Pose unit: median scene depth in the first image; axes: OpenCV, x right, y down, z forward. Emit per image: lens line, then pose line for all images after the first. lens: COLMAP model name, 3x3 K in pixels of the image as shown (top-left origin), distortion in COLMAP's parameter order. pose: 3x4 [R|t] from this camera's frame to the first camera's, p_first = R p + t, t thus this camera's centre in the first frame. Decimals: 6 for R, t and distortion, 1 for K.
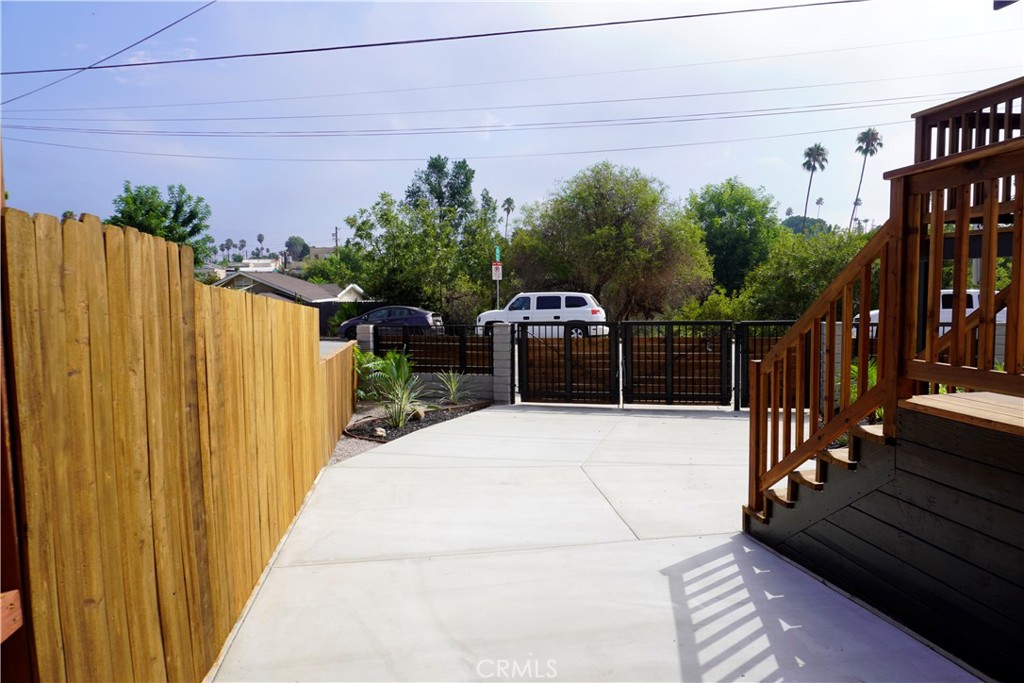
lens RADIAL K [[683.5, 0, 512.0], [0, 683.5, 341.5], [0, 0, 1]] dist [-0.068459, 0.029170]
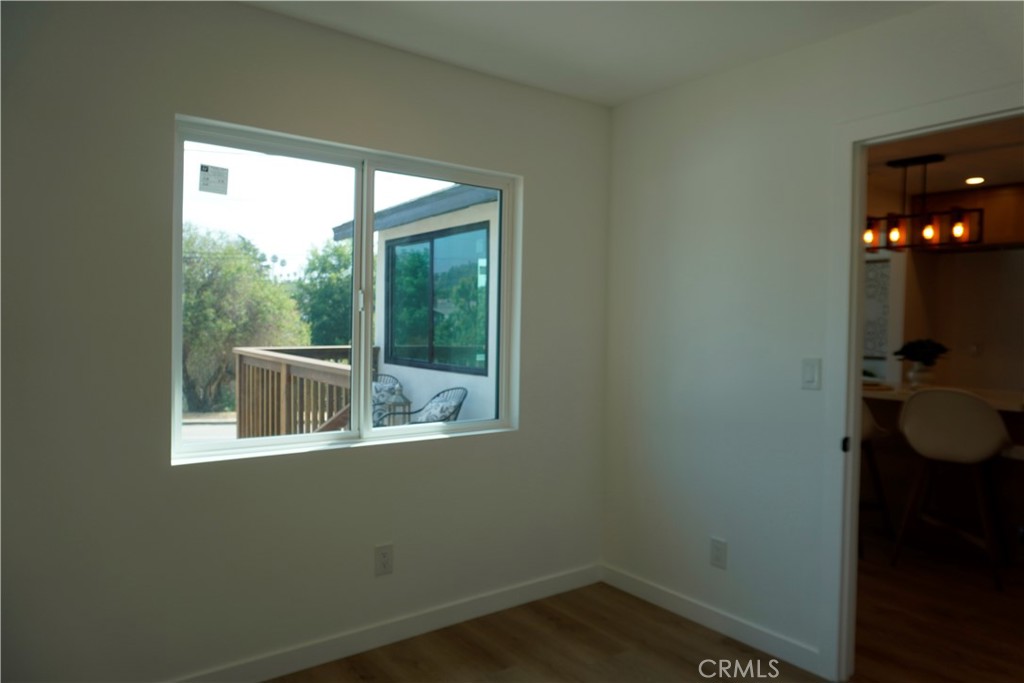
lens RADIAL K [[683.5, 0, 512.0], [0, 683.5, 341.5], [0, 0, 1]] dist [-0.068459, 0.029170]
pose [[0.881277, 0.013996, 0.472392, 0.100931], [0.005926, 0.999156, -0.040657, -0.065519], [-0.472562, 0.038629, 0.880450, -0.012067]]
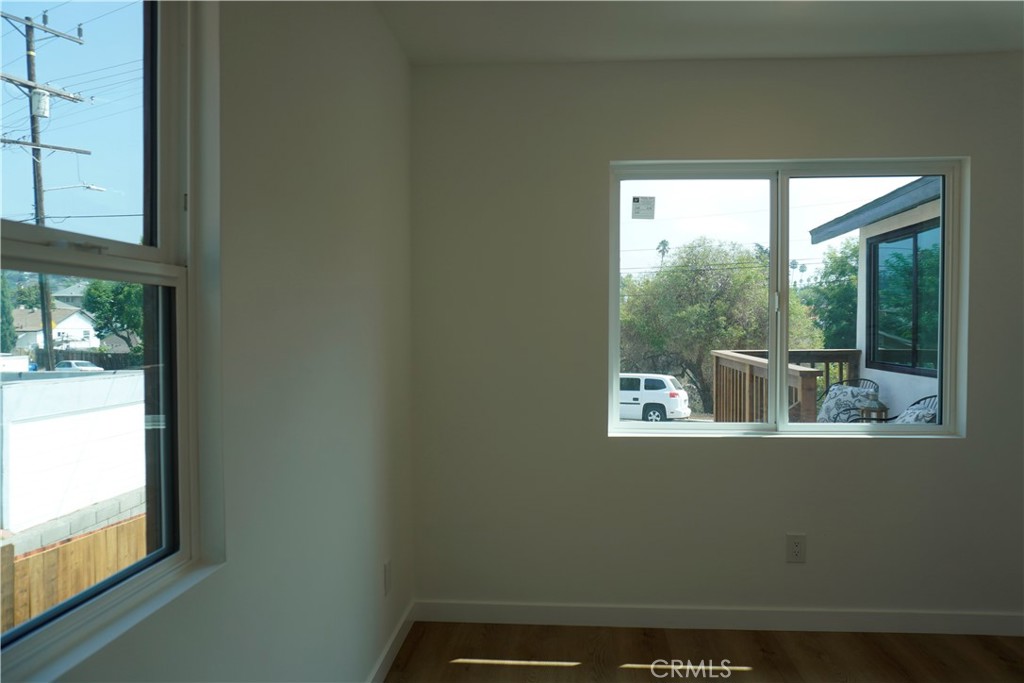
lens RADIAL K [[683.5, 0, 512.0], [0, 683.5, 341.5], [0, 0, 1]] dist [-0.068459, 0.029170]
pose [[0.969529, 0.012084, -0.244677, 0.118987], [-0.023685, 0.998727, -0.044528, -0.063181], [0.243827, 0.048966, 0.968582, -0.031474]]
